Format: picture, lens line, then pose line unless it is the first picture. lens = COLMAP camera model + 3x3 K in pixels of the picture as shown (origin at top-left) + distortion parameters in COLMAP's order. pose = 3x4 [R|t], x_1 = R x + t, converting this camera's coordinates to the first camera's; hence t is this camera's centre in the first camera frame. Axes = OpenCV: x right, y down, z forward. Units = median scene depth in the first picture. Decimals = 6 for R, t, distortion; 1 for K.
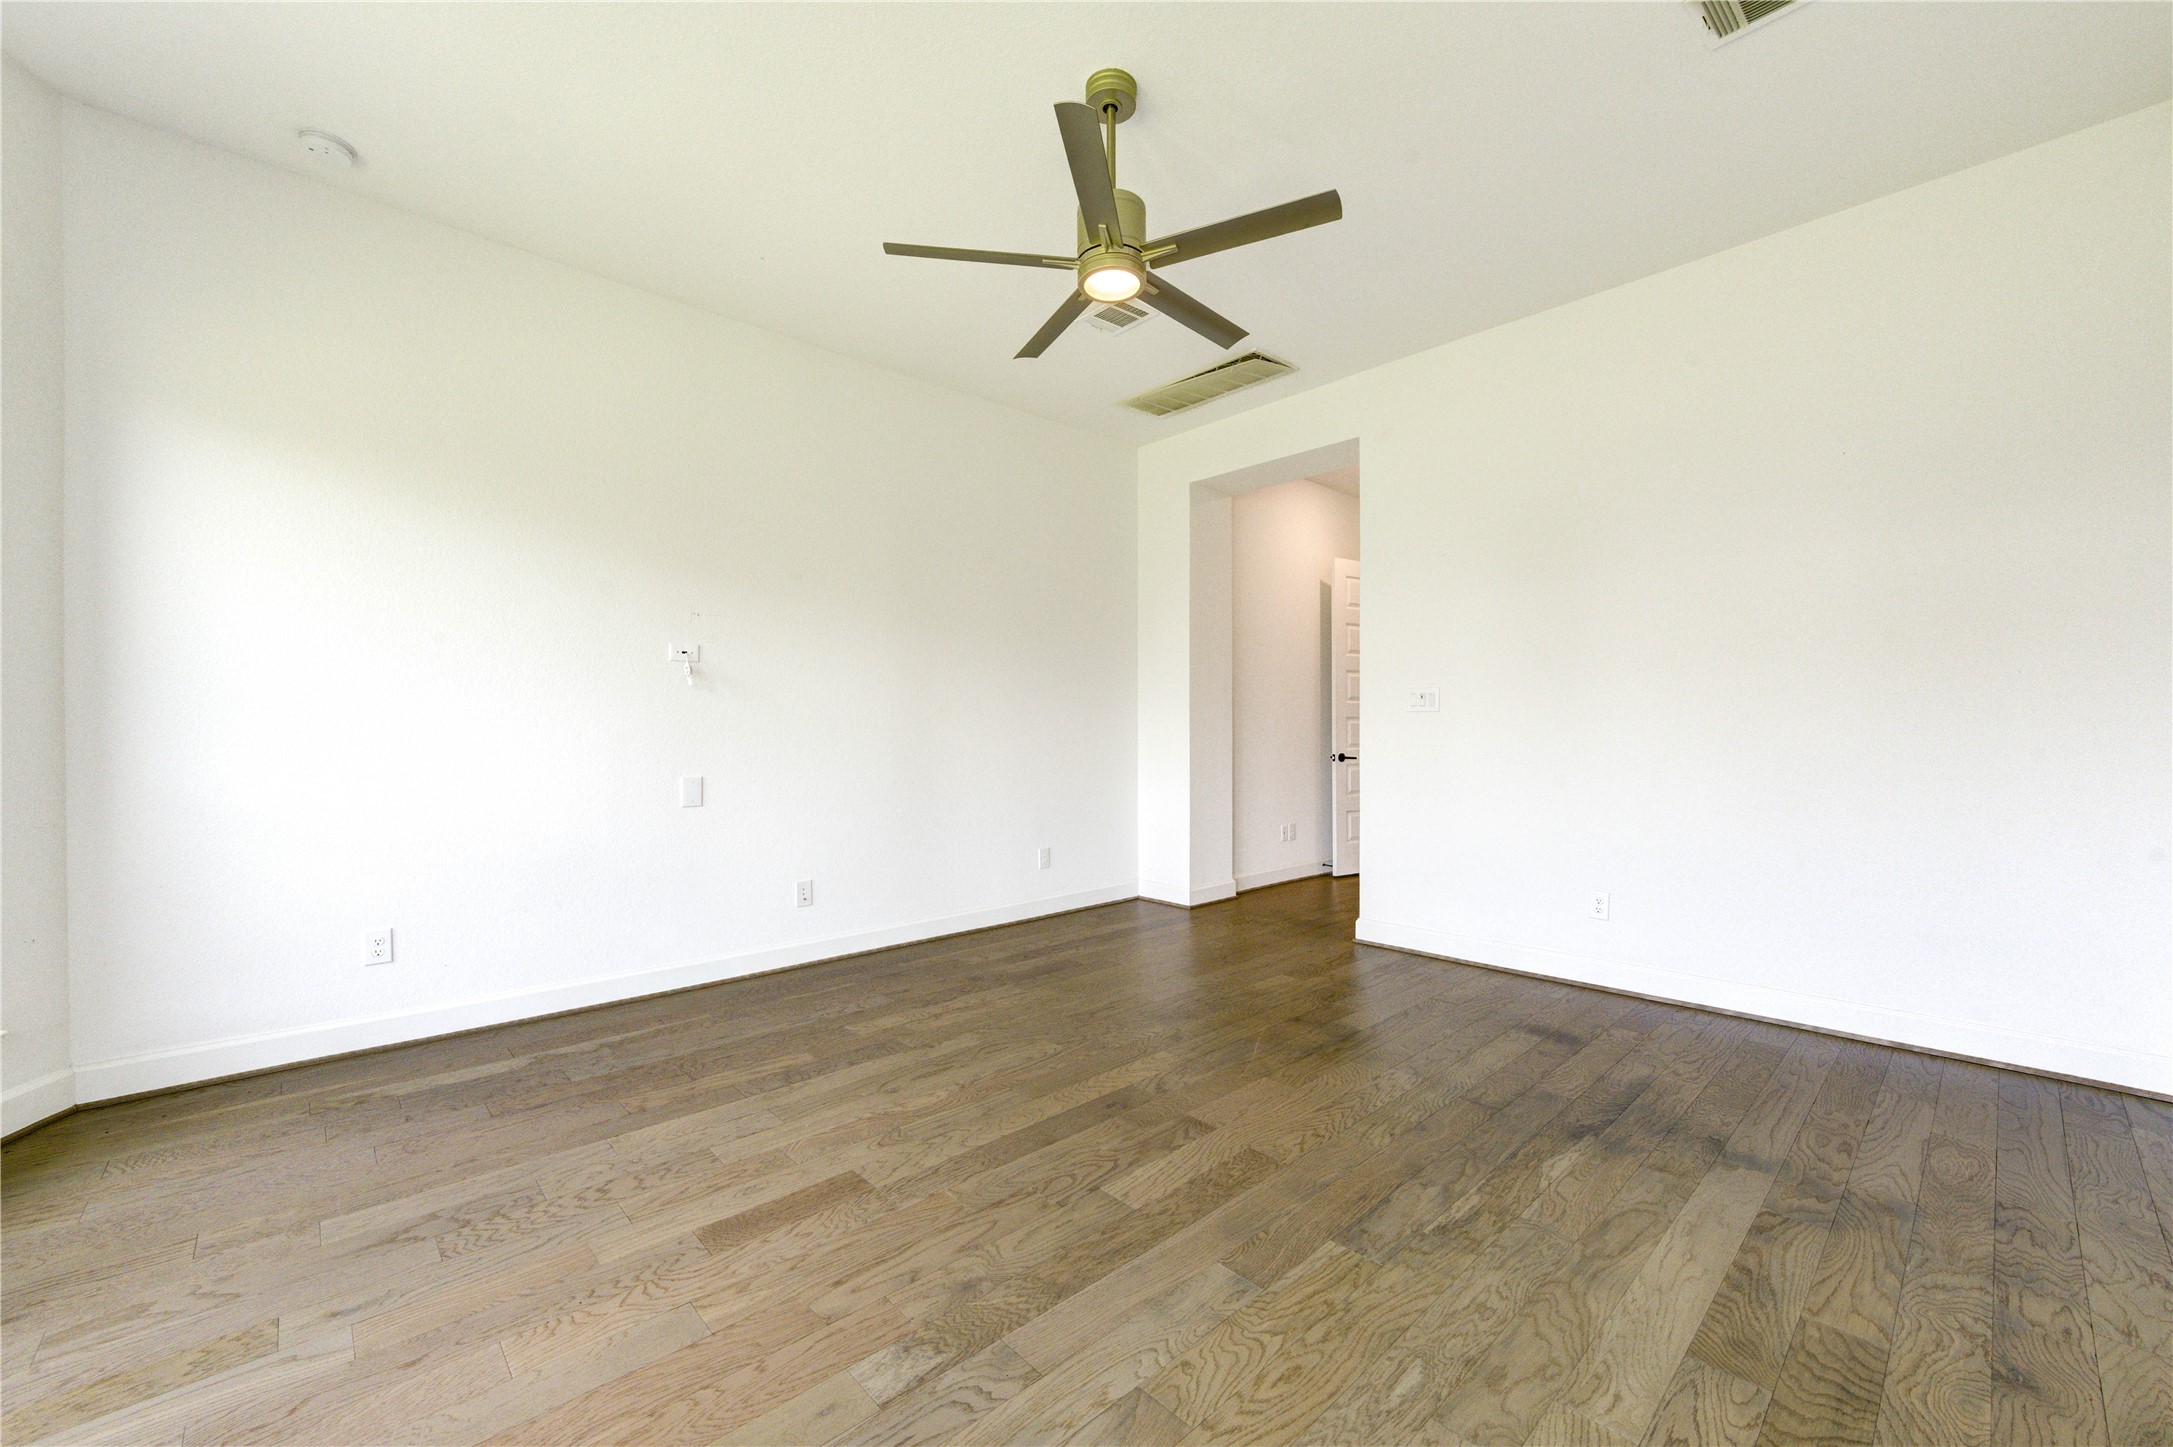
lens RADIAL K [[852.2, 0, 1079.3], [0, 852.2, 733.2], [0, 0, 1]] dist [0.002159, -0.000053]
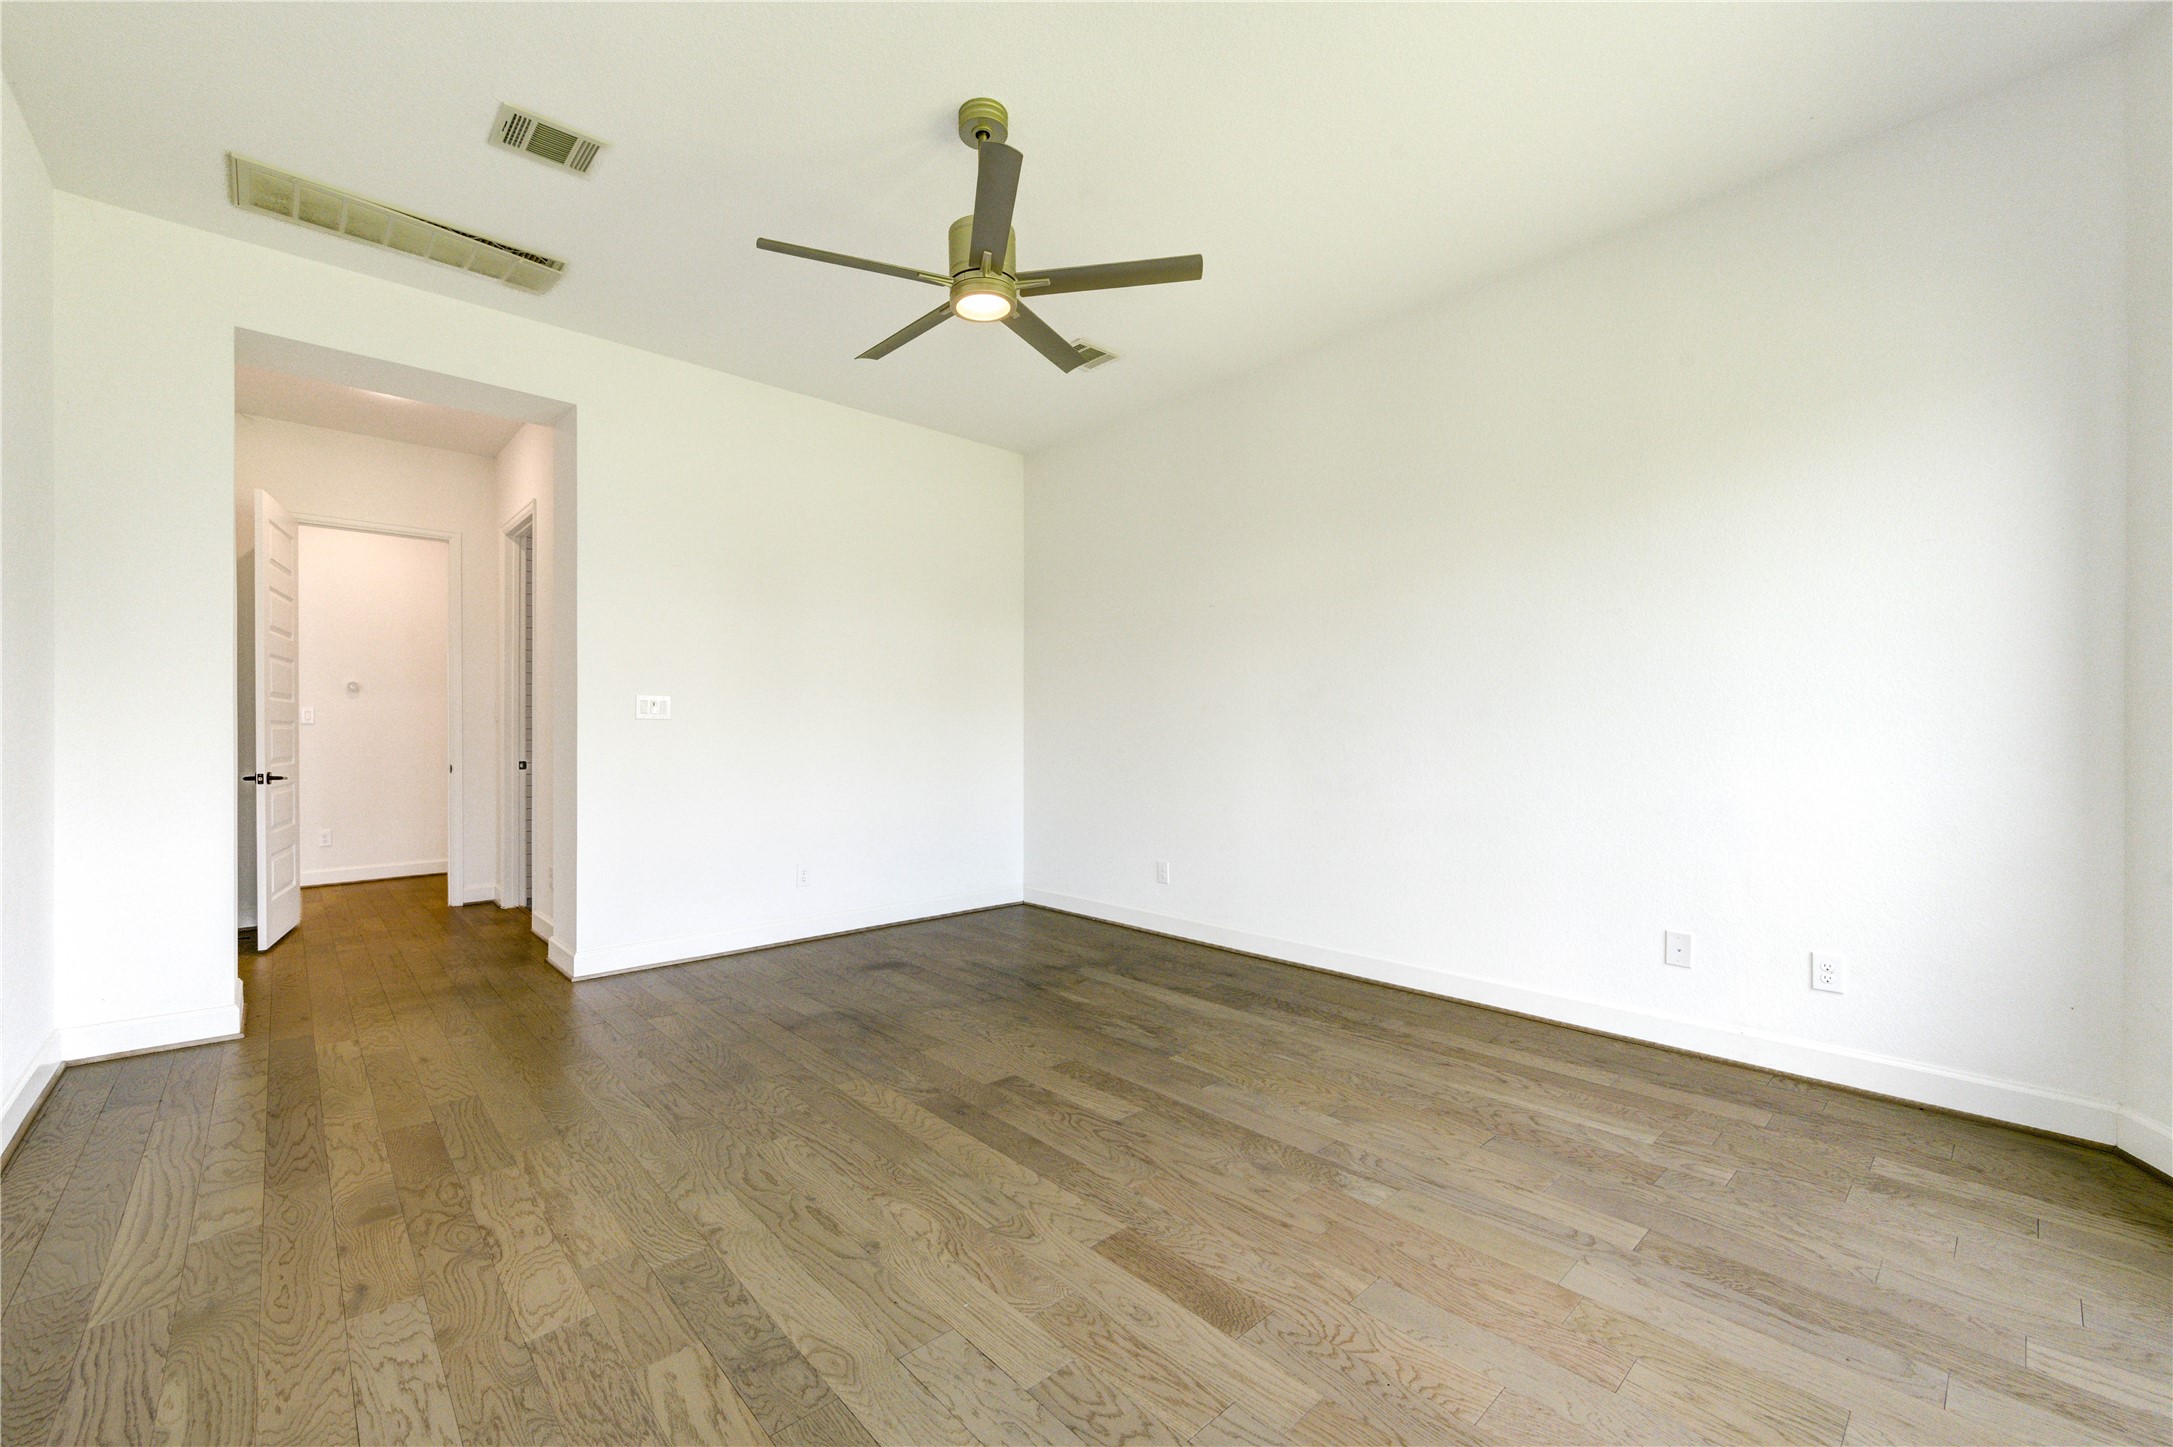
lens RADIAL K [[852.2, 0, 1078.5], [0, 852.2, 725.9], [0, 0, 1]] dist [0.002159, -0.000053]
pose [[0.017958, 0.012671, 0.999758, -1.070160], [0.008575, 0.999881, -0.012827, 0.001620], [-0.999802, 0.008803, 0.017848, 0.942575]]
